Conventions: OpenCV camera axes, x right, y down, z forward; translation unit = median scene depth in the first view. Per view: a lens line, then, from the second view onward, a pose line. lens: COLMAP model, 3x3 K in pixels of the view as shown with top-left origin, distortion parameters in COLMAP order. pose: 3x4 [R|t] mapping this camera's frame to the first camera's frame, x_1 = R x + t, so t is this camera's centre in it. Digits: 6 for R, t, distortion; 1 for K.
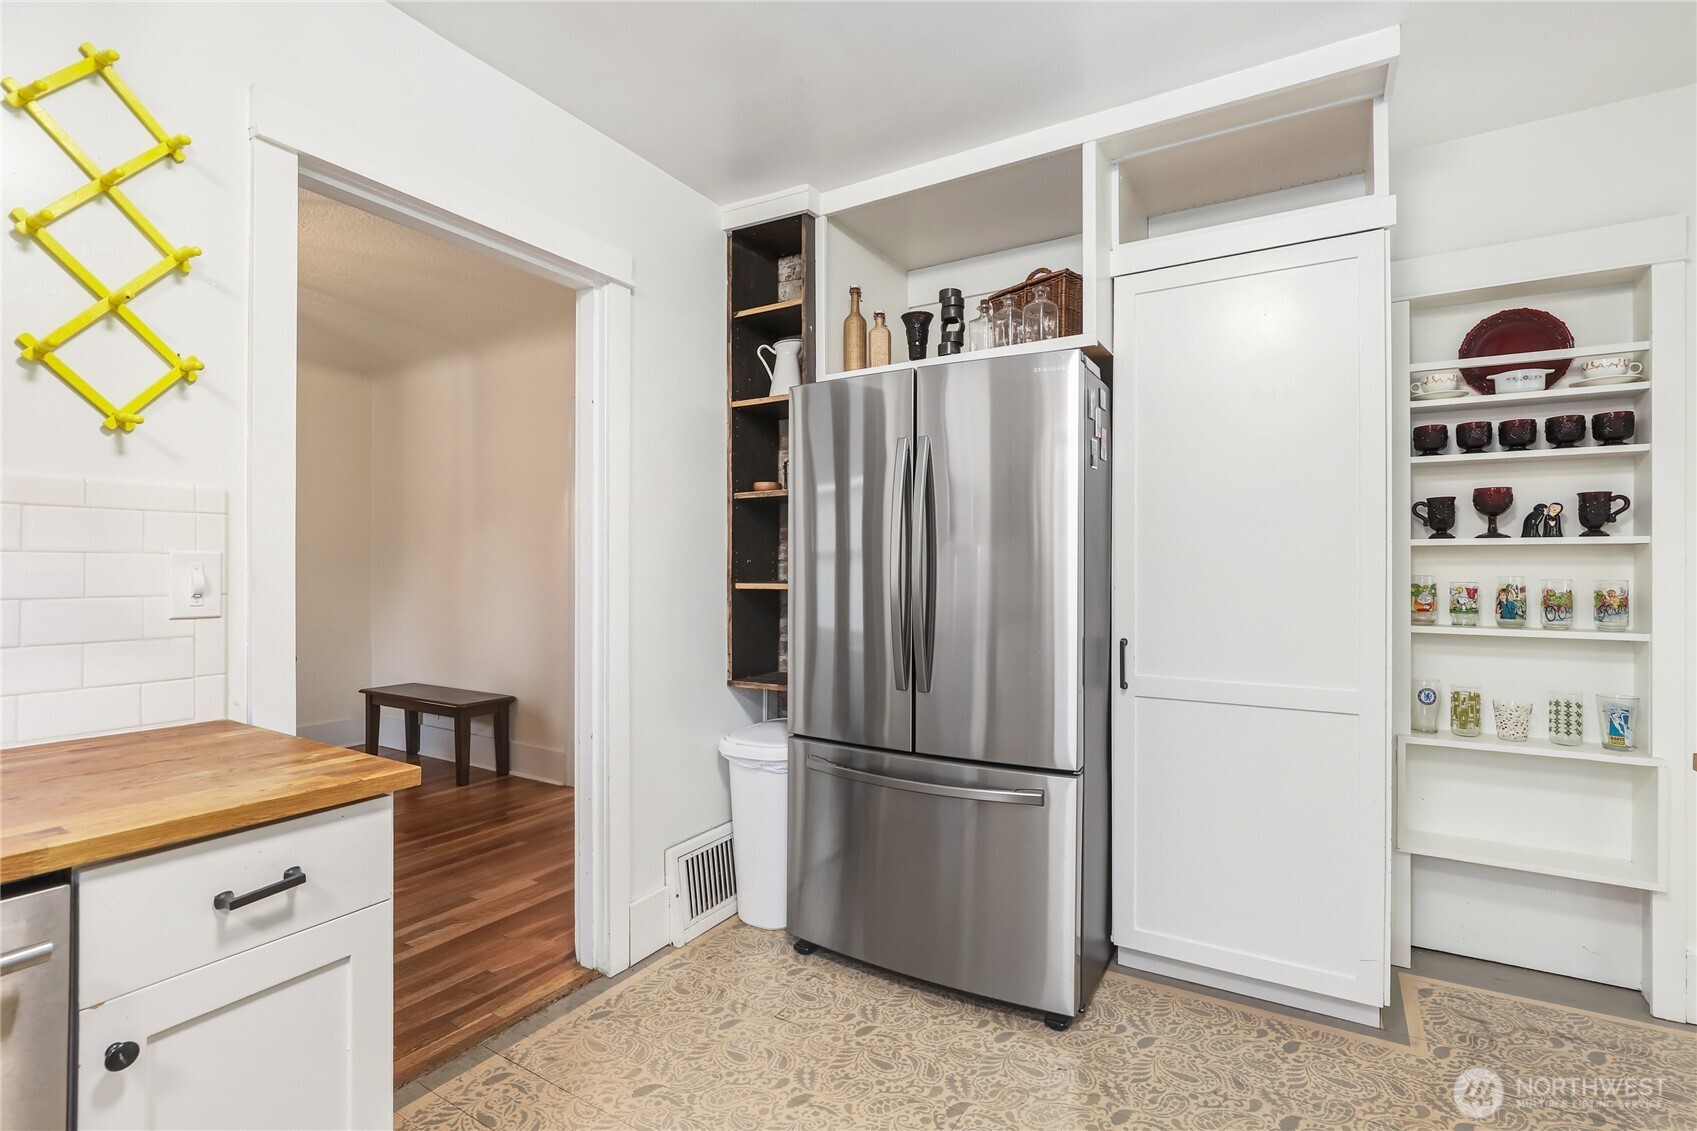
lens RADIAL K [[777.2, 0, 852.1], [0, 777.2, 576.5], [0, 0, 1]] dist [-0.005216, 0.000090]
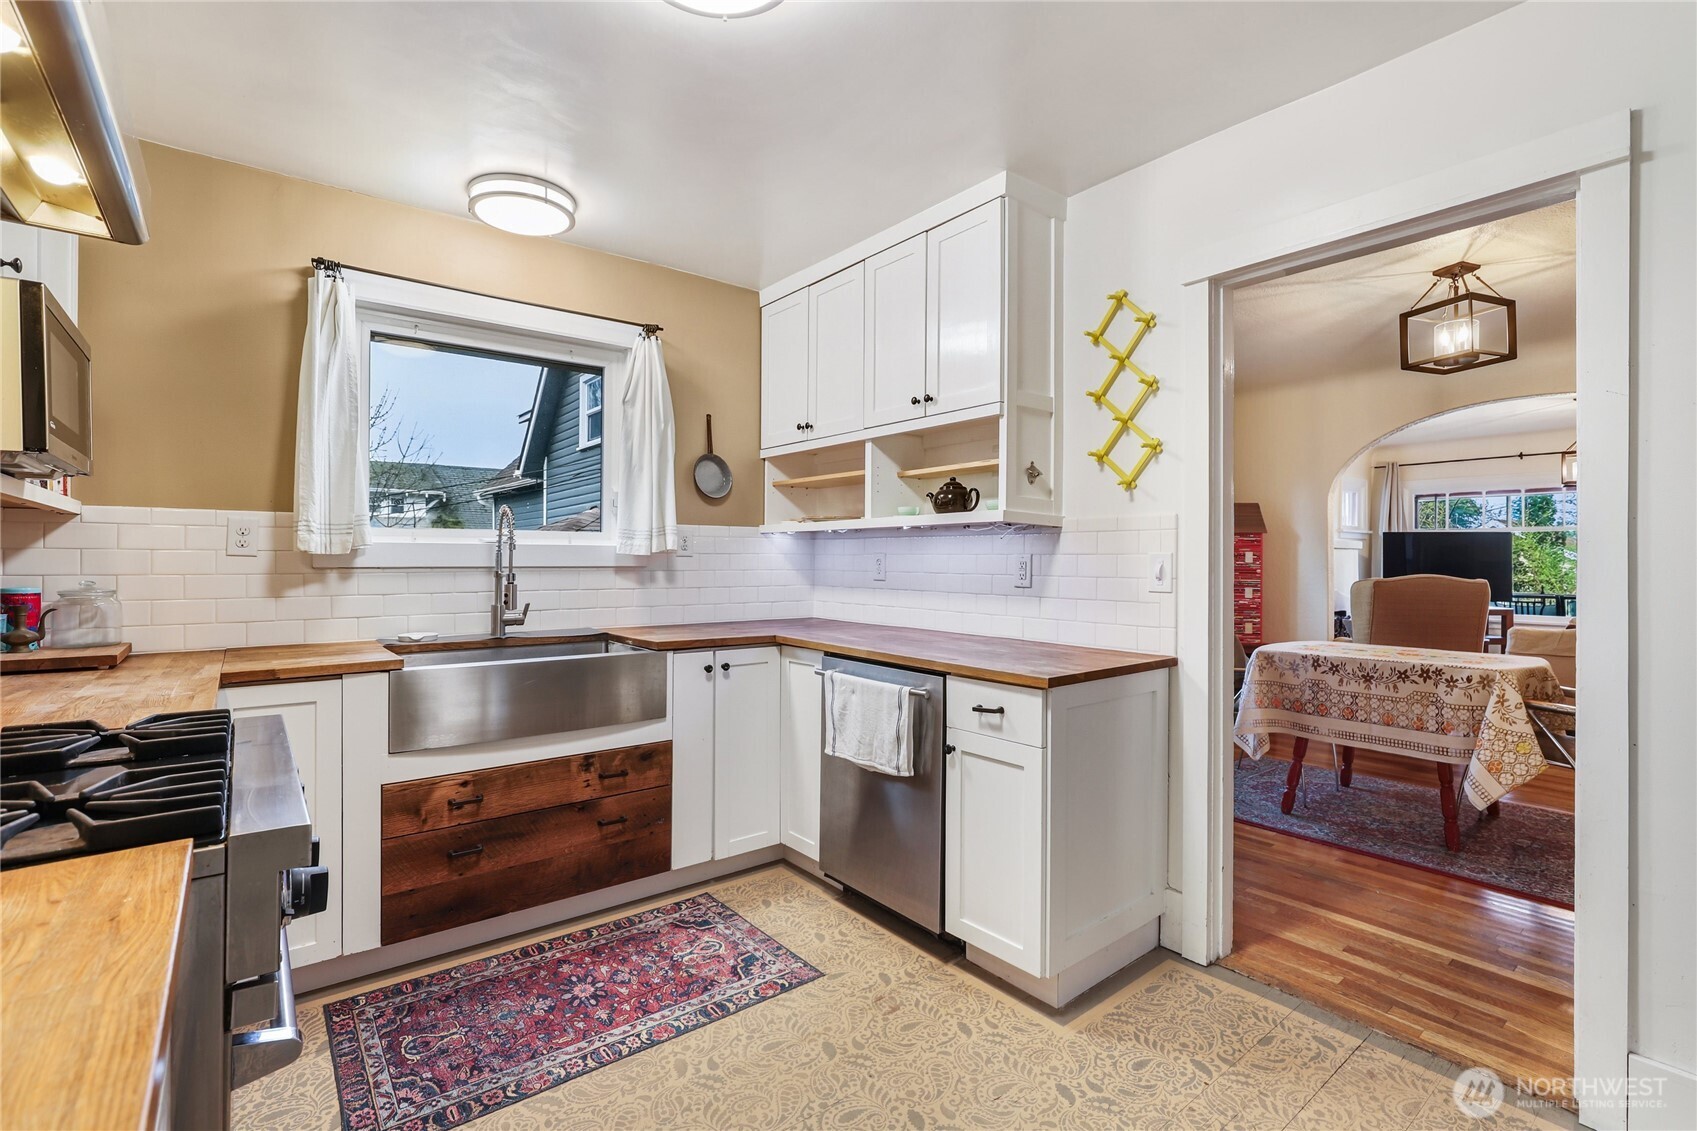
lens RADIAL K [[776.8, 0, 848.5], [0, 776.8, 565.5], [0, 0, 1]] dist [-0.008857, 0.000261]
pose [[-0.356945, 0.000136, -0.934125, 1.016704], [-0.012536, 0.999909, 0.004936, -0.003557], [0.934041, 0.013472, -0.356911, 1.013794]]
